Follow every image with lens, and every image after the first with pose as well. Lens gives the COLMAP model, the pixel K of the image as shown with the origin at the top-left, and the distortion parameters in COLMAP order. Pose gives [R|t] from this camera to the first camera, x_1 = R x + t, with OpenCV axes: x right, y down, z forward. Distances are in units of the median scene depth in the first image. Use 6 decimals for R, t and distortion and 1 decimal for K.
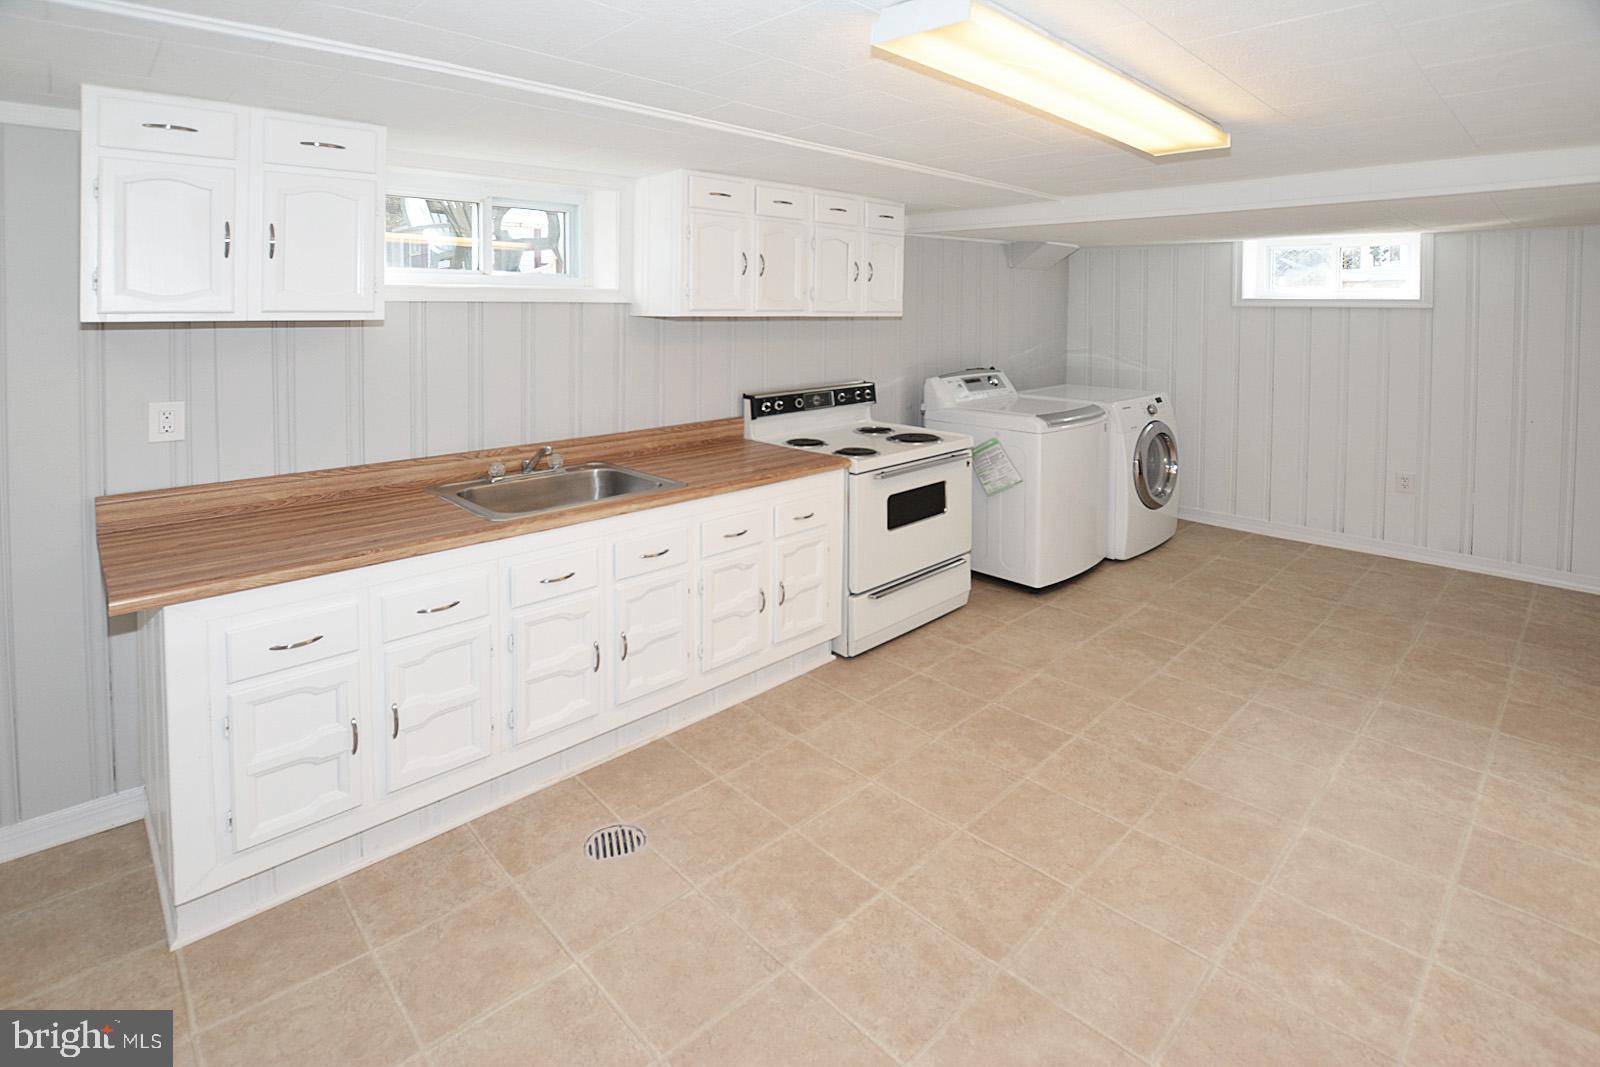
lens RADIAL K [[753.5, 0, 789.6], [0, 753.5, 425.8], [0, 0, 1]] dist [-0.027553, 0.000082]
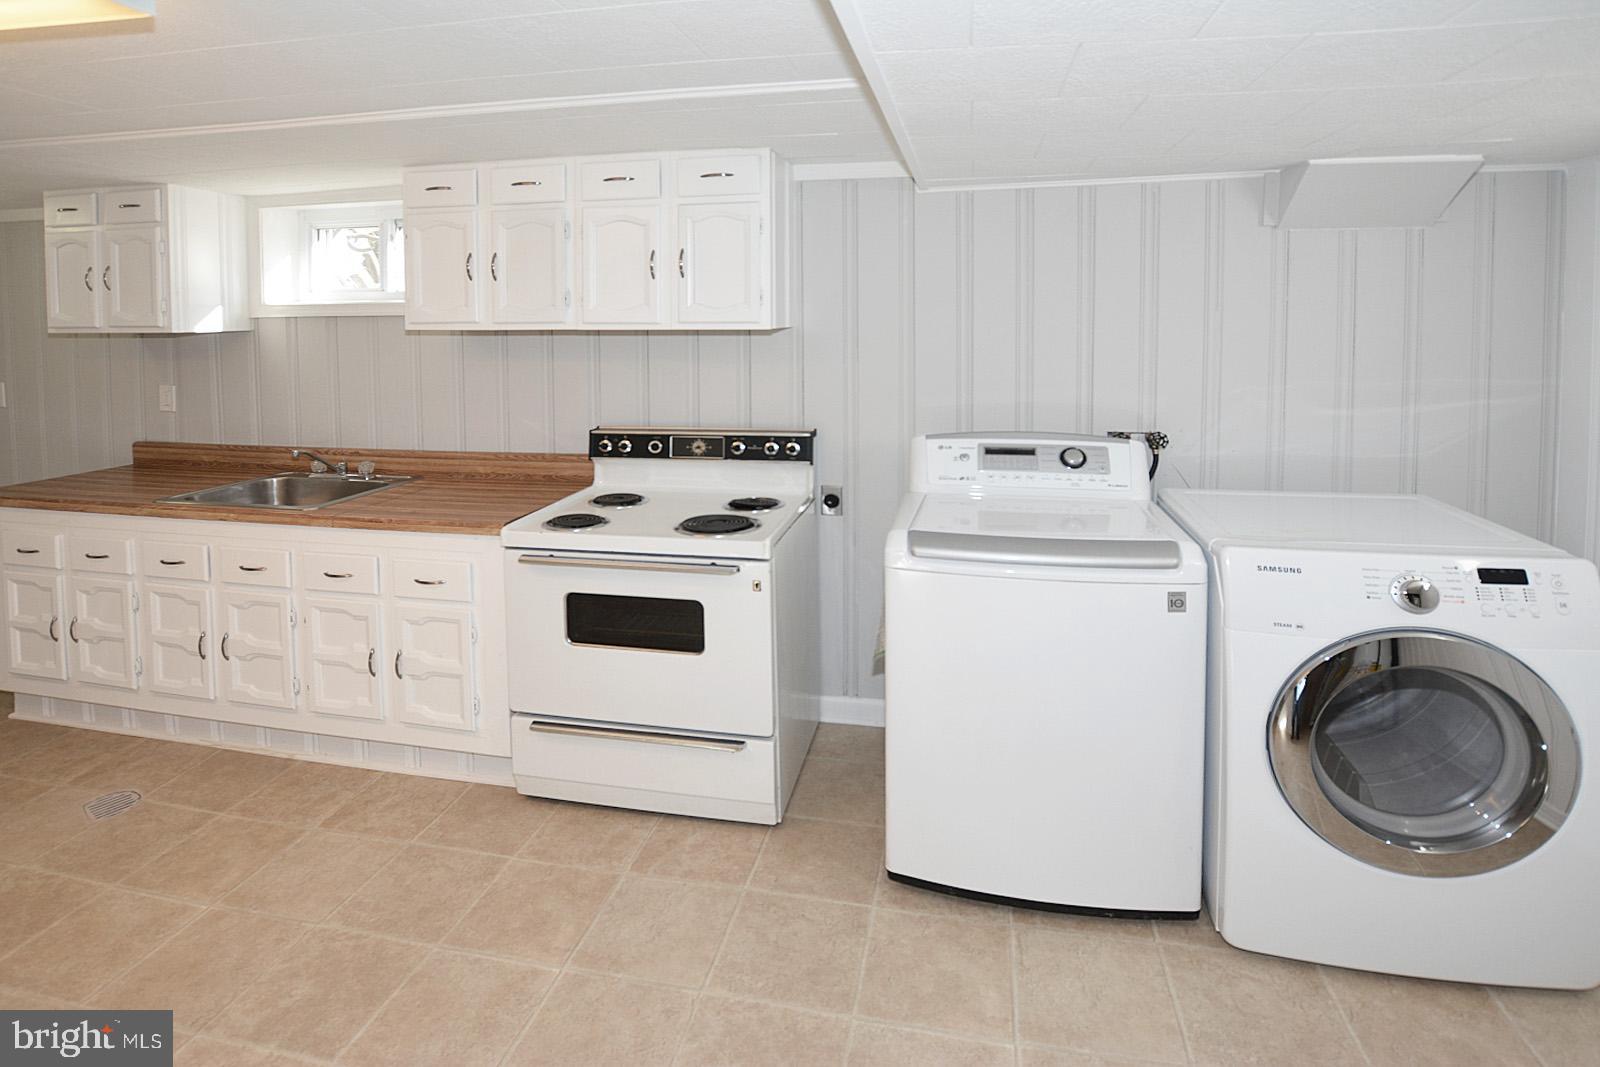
lens RADIAL K [[791.6, 0, 823.5], [0, 791.6, 461.1], [0, 0, 1]] dist [-0.014409, -0.009592]
pose [[0.598183, 0.136516, -0.789646, 0.731484], [-0.117510, 0.989674, 0.082080, -0.100398], [0.792697, 0.043692, 0.608048, 0.659667]]
